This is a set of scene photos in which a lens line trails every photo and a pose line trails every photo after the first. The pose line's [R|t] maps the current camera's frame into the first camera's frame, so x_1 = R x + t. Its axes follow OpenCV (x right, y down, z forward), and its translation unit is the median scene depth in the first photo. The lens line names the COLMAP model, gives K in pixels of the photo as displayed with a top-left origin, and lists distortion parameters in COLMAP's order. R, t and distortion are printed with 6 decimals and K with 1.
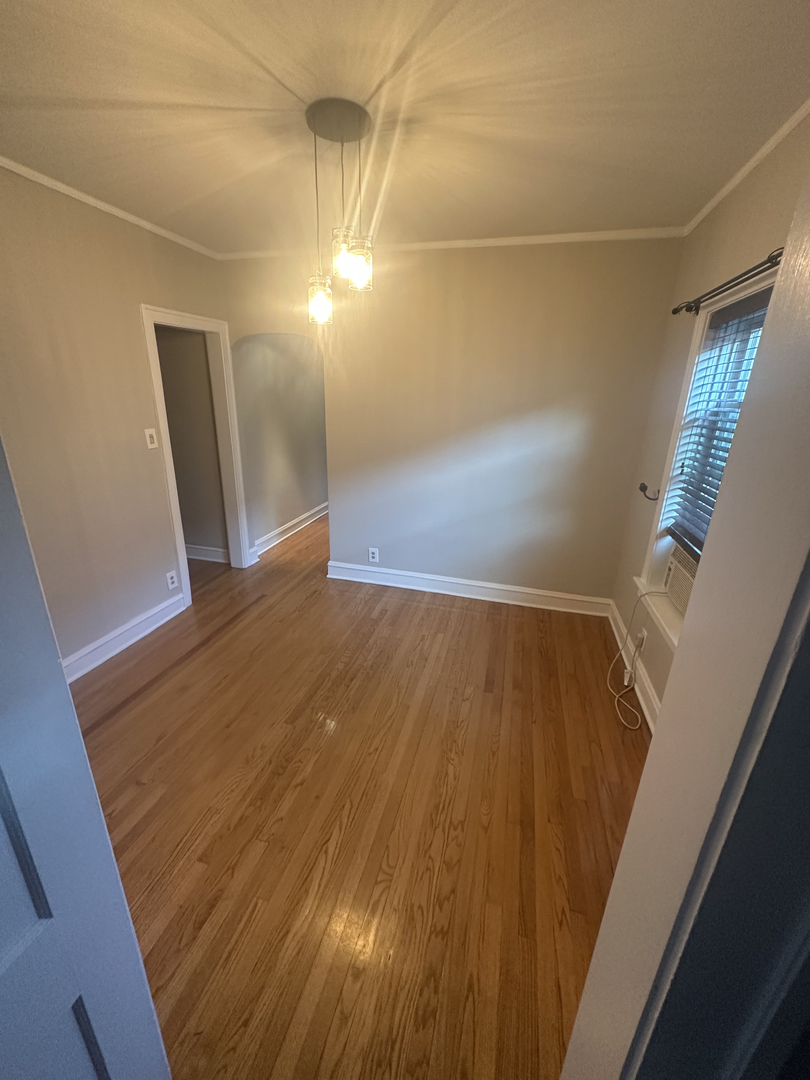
lens RADIAL K [[428.2, 0, 402.5], [0, 428.2, 541.0], [0, 0, 1]] dist [-0.000360, 0.000130]
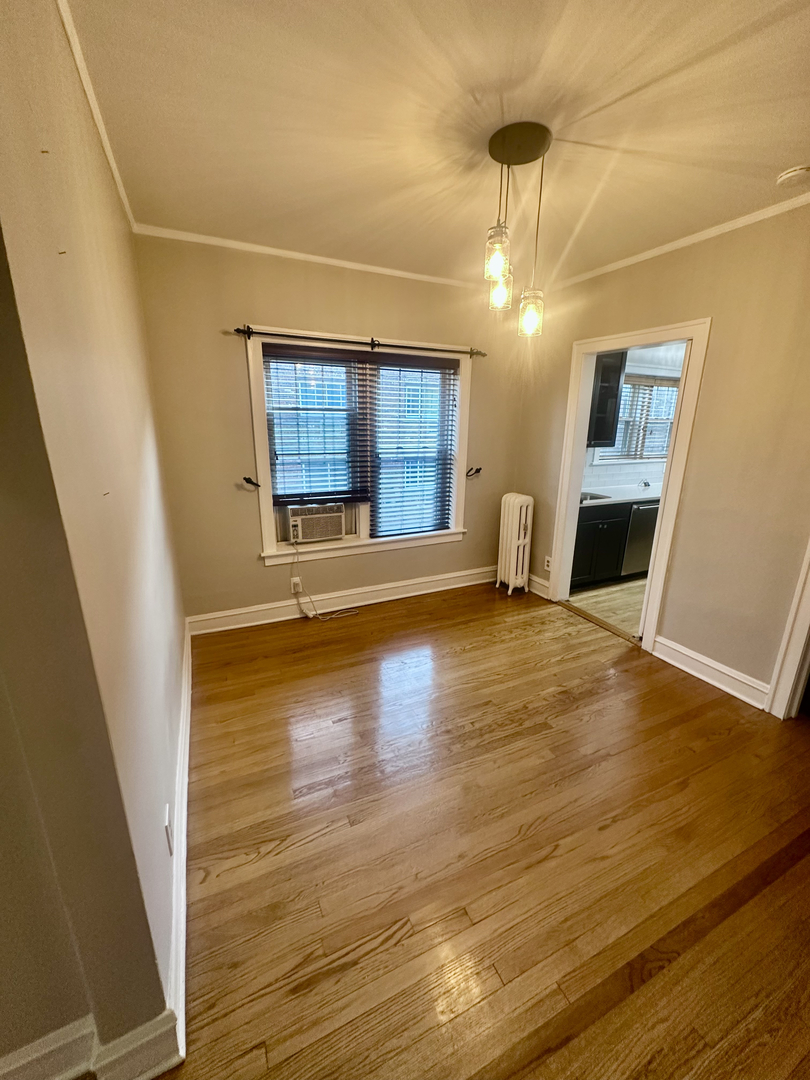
lens RADIAL K [[428.2, 0, 403.3], [0, 428.2, 538.5], [0, 0, 1]] dist [-0.000360, 0.000130]
pose [[-0.645827, -0.236355, 0.725978, -0.780800], [0.218644, 0.853794, 0.472473, -0.596703], [-0.731506, 0.463867, -0.499726, 1.791617]]
